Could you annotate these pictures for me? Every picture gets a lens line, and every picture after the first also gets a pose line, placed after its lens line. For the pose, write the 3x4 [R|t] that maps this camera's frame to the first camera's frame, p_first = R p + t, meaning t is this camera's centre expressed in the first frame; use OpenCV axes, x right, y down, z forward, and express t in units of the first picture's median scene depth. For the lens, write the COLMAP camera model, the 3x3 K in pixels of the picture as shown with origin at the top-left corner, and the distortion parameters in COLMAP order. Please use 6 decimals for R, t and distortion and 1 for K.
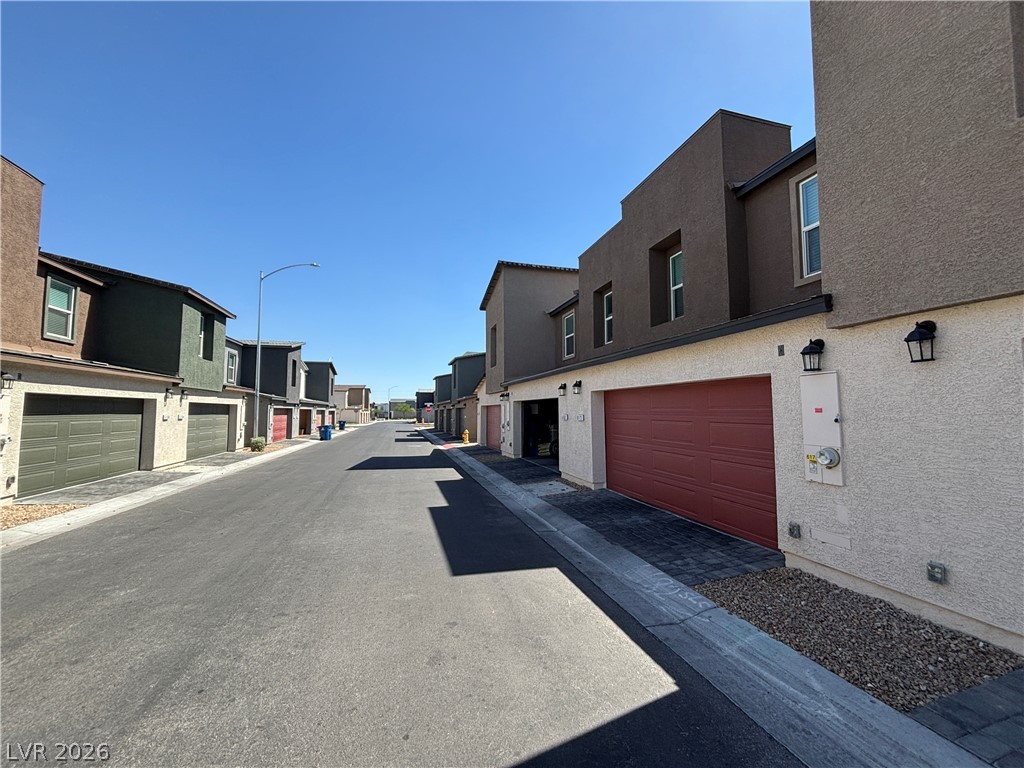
lens RADIAL K [[413.3, 0, 513.6], [0, 413.3, 384.3], [0, 0, 1]] dist [0.002566, 0.000015]
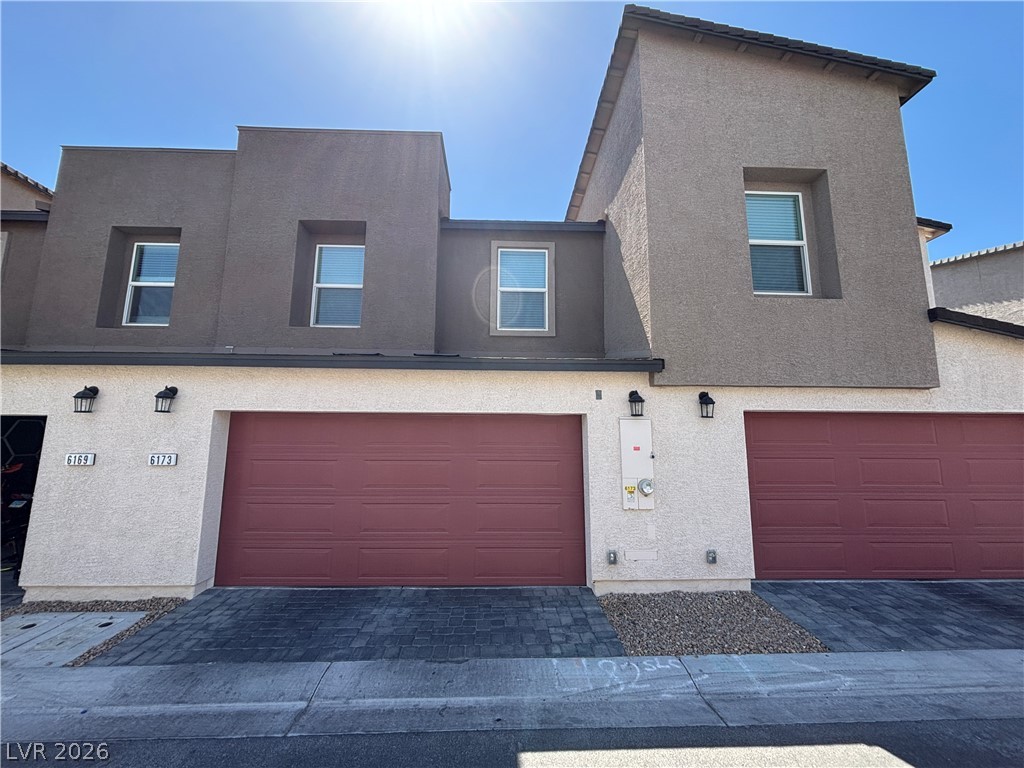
lens RADIAL K [[413.3, 0, 513.1], [0, 413.3, 384.6], [0, 0, 1]] dist [0.002566, 0.000015]
pose [[0.234666, 0.148583, 0.960653, -0.516106], [-0.069598, 0.988281, -0.135855, 0.062600], [-0.969581, -0.034979, 0.242257, 0.993912]]
